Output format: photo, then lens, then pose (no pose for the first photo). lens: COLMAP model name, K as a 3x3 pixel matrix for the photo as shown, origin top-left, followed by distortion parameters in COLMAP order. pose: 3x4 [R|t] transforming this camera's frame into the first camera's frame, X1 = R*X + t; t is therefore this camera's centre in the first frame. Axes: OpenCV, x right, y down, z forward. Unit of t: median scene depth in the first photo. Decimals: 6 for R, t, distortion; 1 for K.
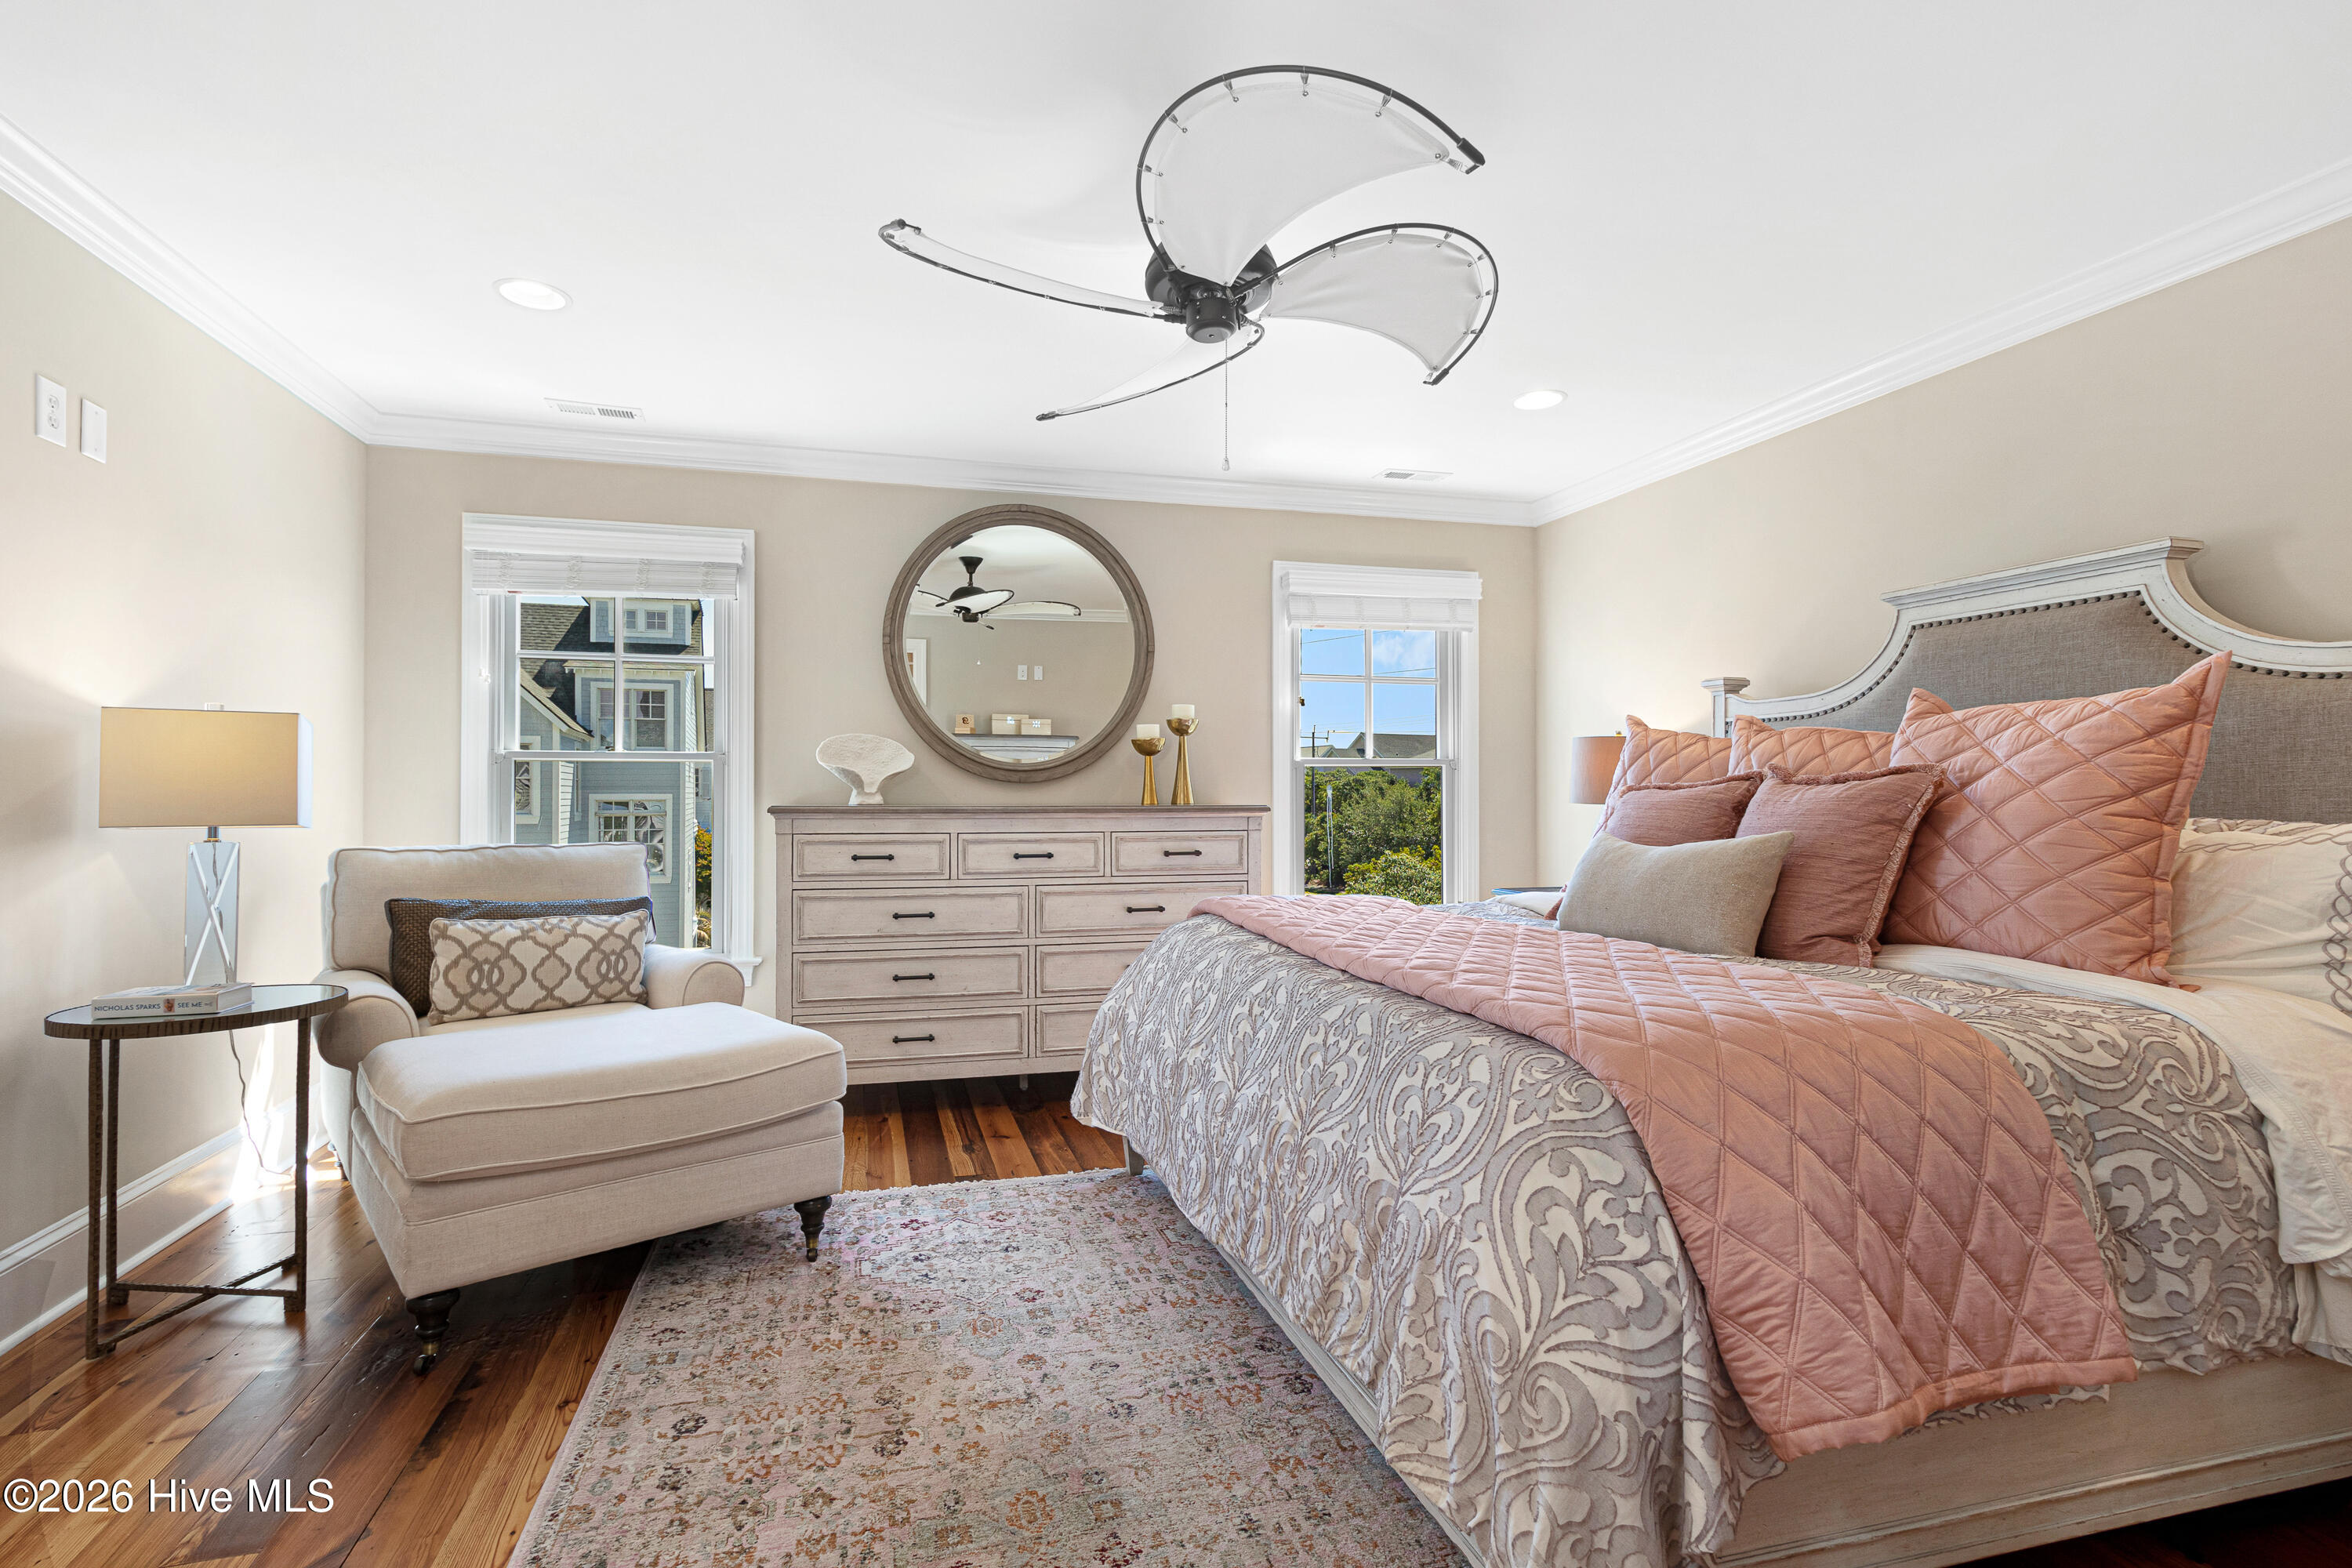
lens RADIAL K [[1095.2, 0, 1139.4], [0, 1095.2, 777.1], [0, 0, 1]] dist [0.005239, 0.000071]
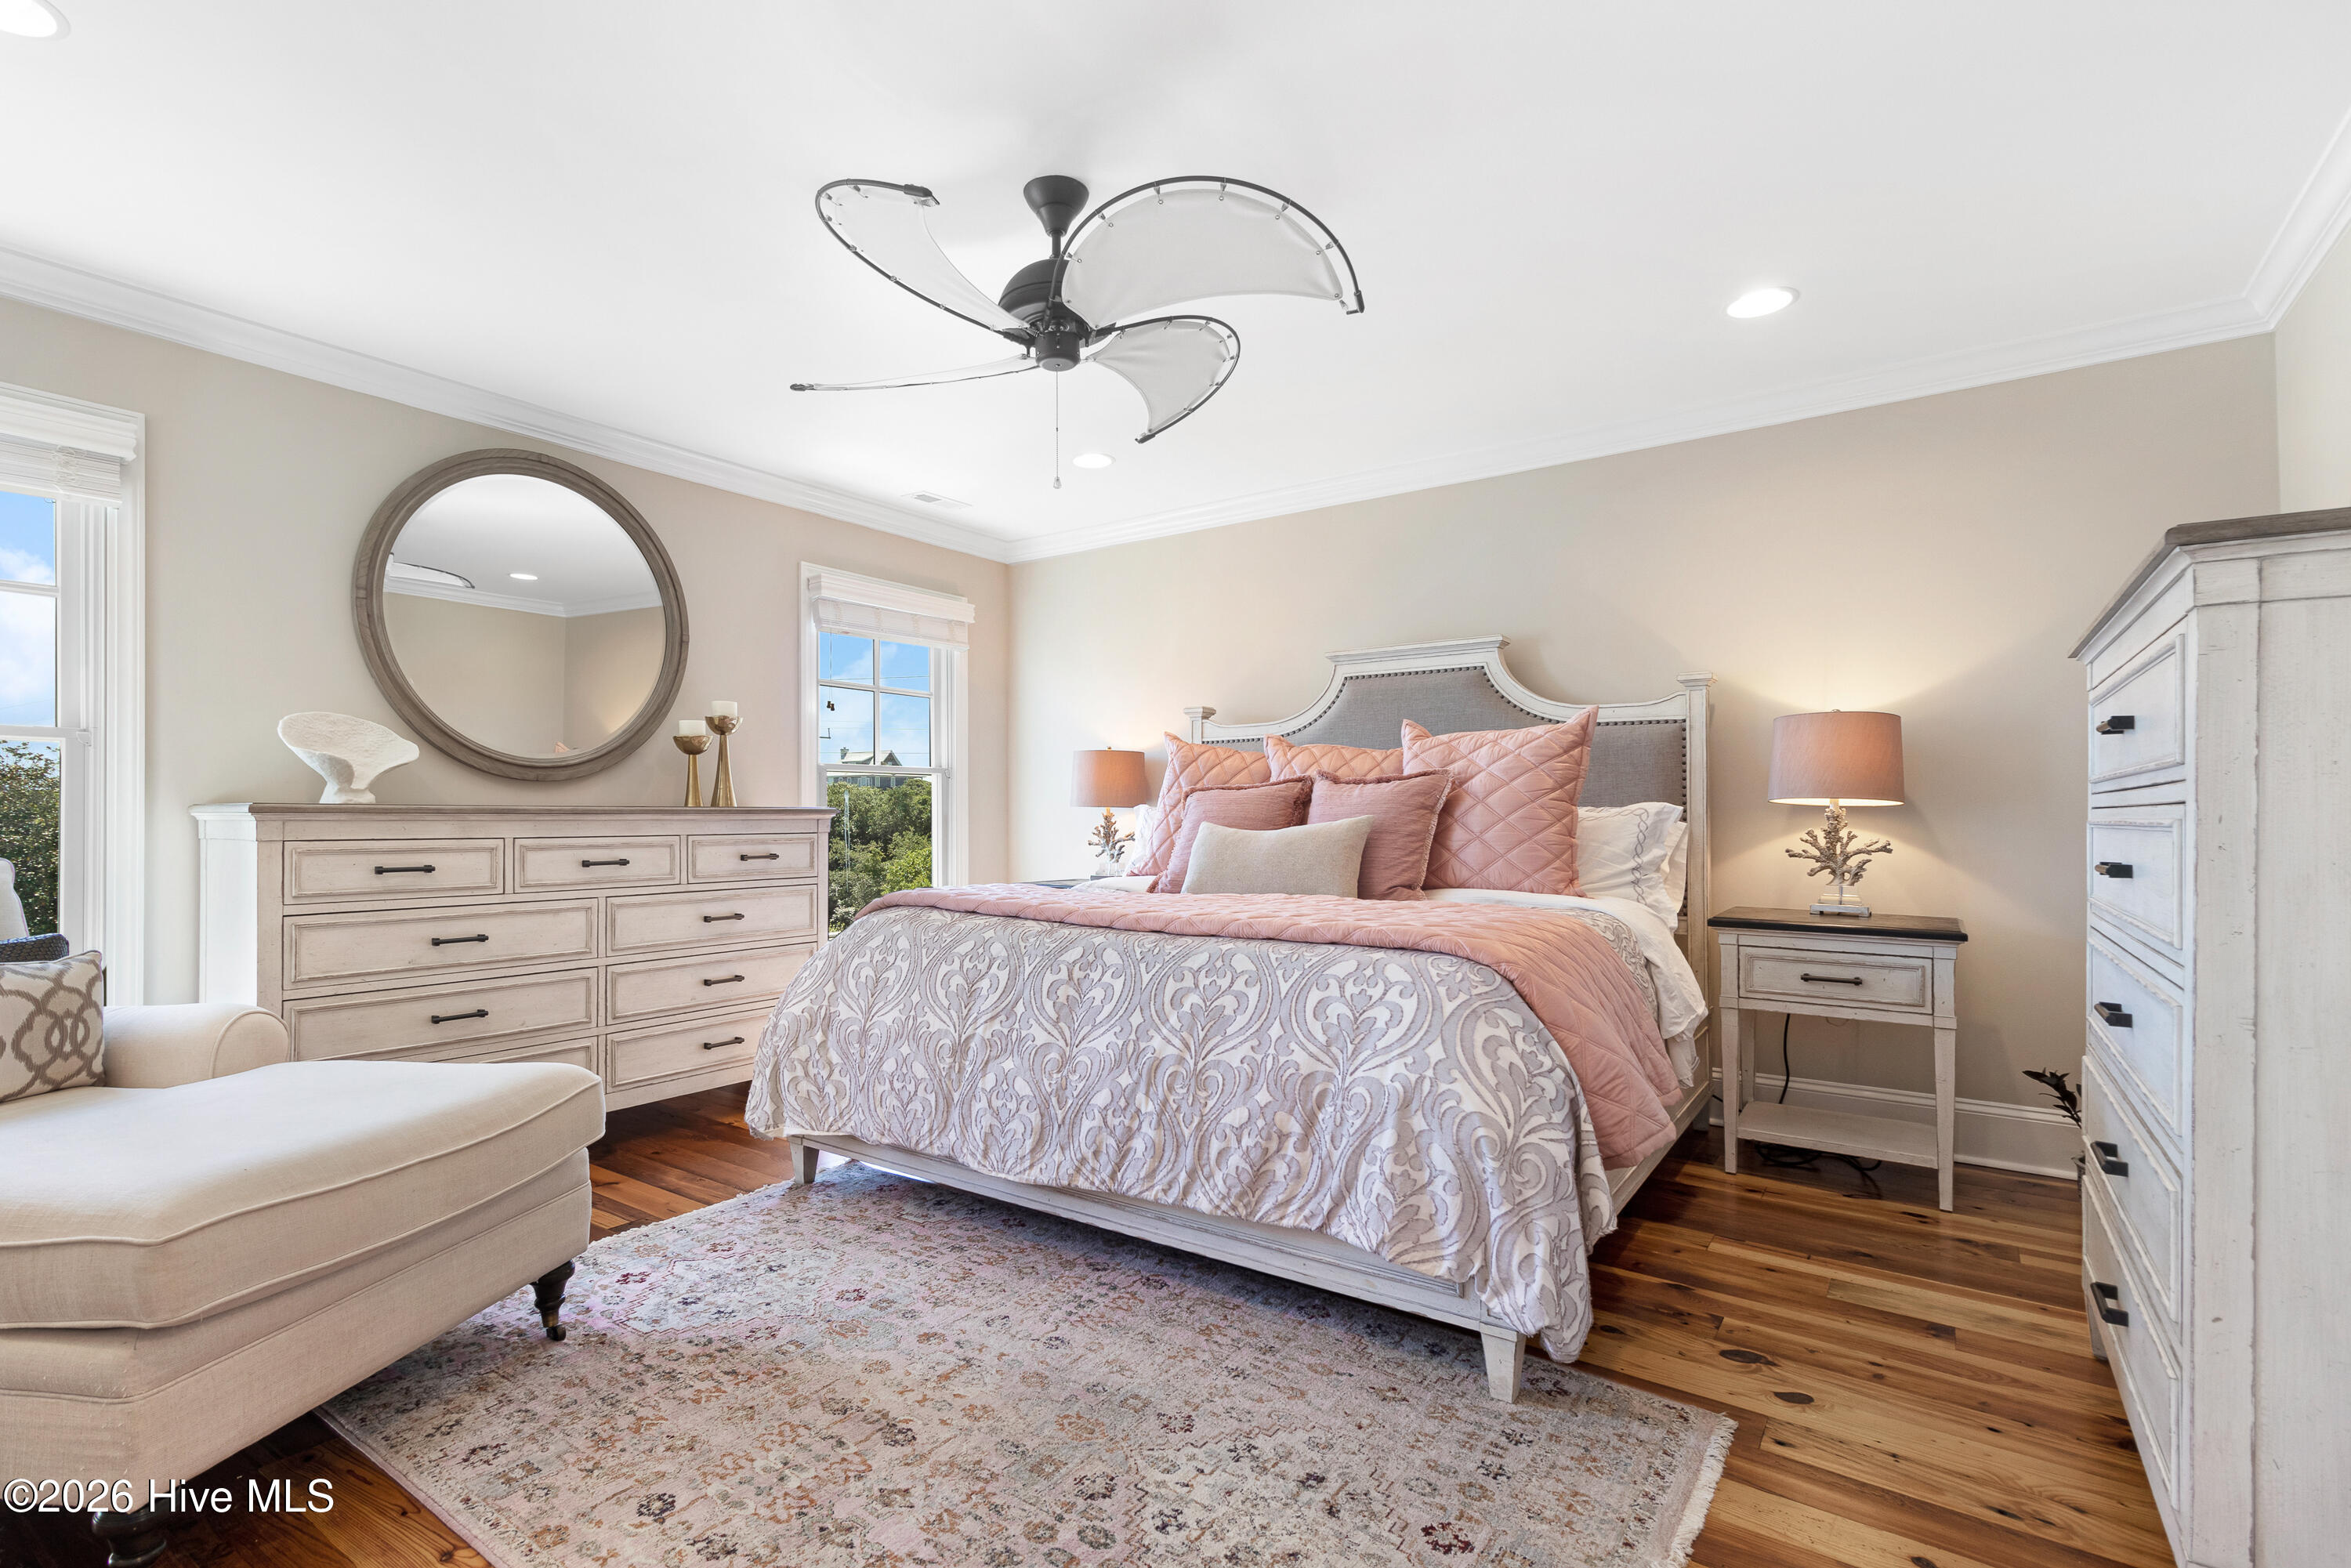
lens RADIAL K [[1085.8, 0, 1169.6], [0, 1085.8, 793.2], [0, 0, 1]] dist [0.002286, 0.000149]
pose [[0.776704, 0.009348, 0.629796, -0.426329], [-0.006180, 0.999955, -0.007221, 0.028486], [-0.629835, 0.001716, 0.776727, 0.064530]]
